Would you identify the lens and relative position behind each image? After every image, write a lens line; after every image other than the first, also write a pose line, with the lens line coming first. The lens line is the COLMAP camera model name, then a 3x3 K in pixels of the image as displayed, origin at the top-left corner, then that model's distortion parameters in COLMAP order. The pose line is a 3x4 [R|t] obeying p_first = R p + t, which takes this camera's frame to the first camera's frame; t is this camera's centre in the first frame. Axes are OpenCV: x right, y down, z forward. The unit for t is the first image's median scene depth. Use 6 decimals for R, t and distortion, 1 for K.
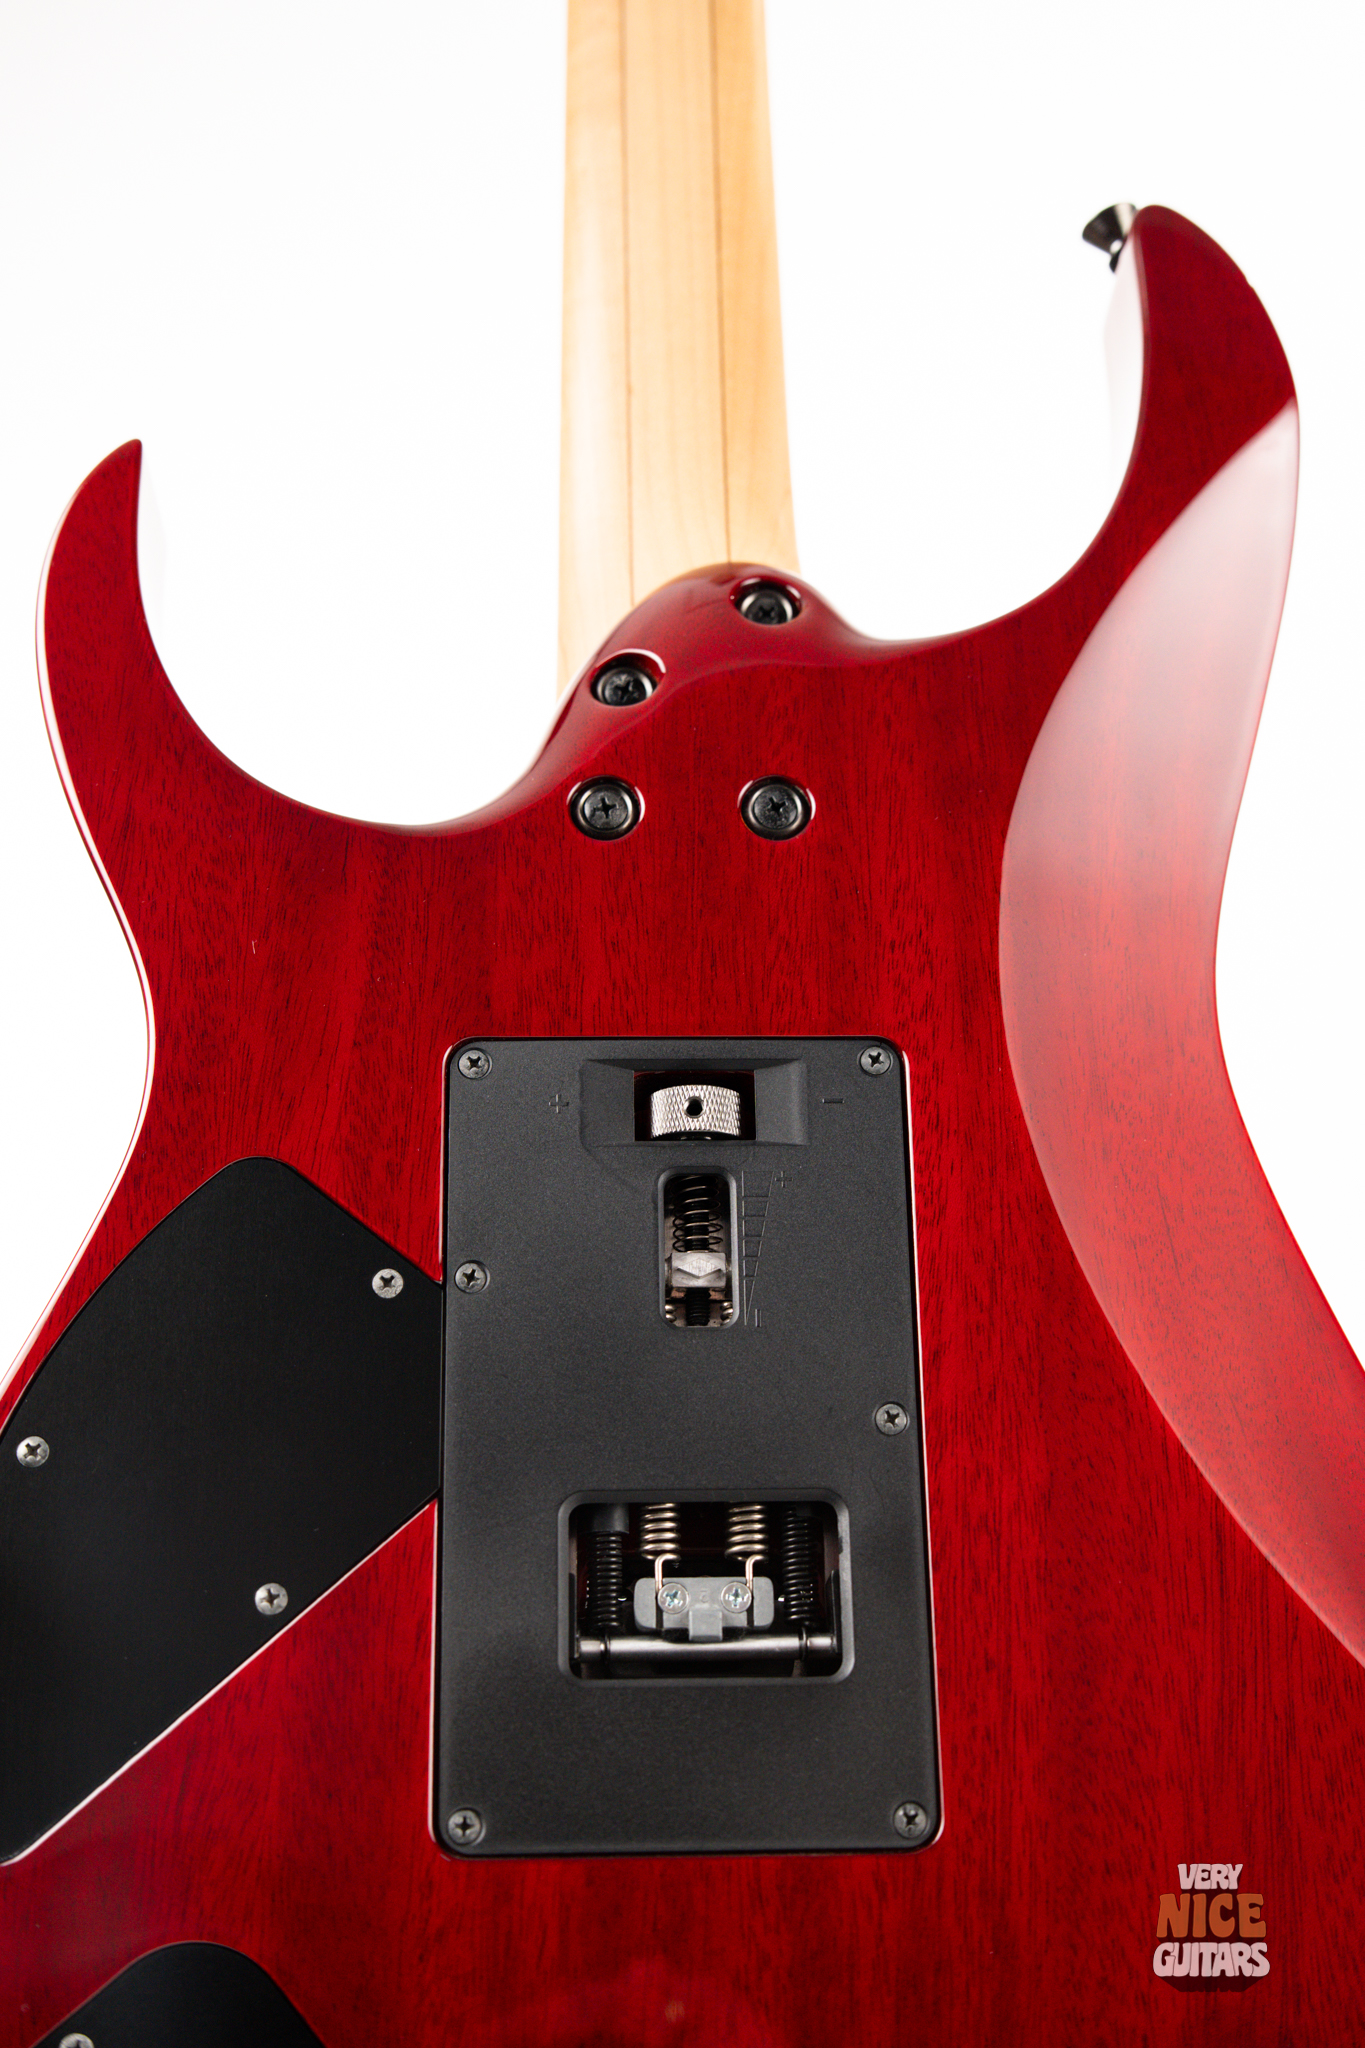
lens RADIAL K [[2915.4, 0, 684.5], [0, 2915.4, 983.4], [0, 0, 1]] dist [0.062381, -0.239083]
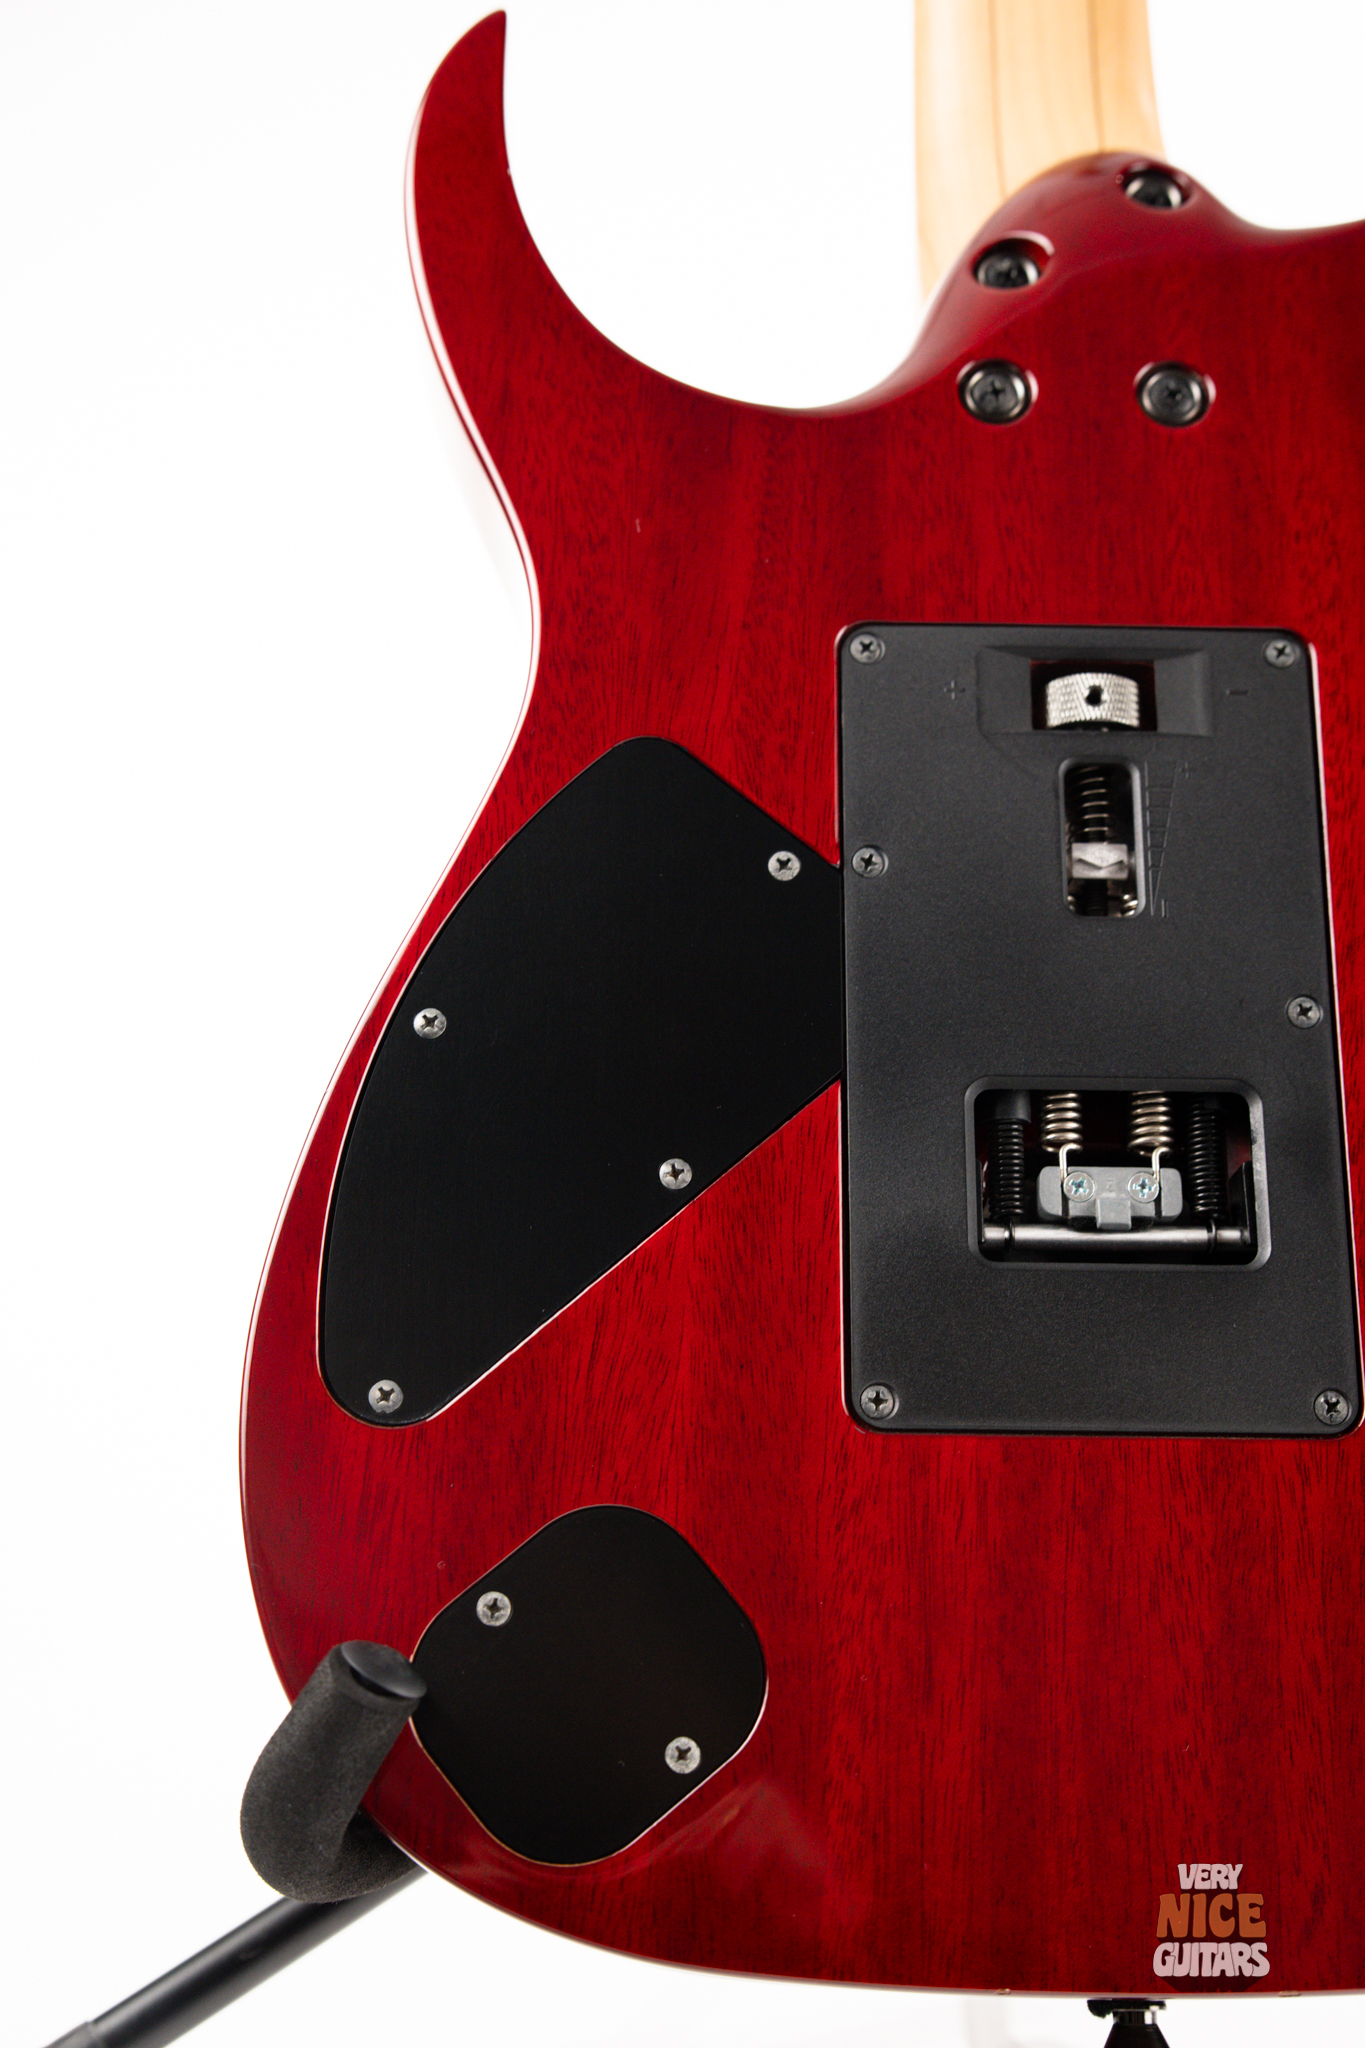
lens RADIAL K [[2915.4, 0, 684.5], [0, 2915.4, 983.4], [0, 0, 1]] dist [0.062381, -0.239083]
pose [[0.999503, 0.018180, -0.025766, -0.108526], [-0.016512, 0.997842, 0.063555, 0.080246], [0.026866, -0.063098, 0.997646, 0.025939]]
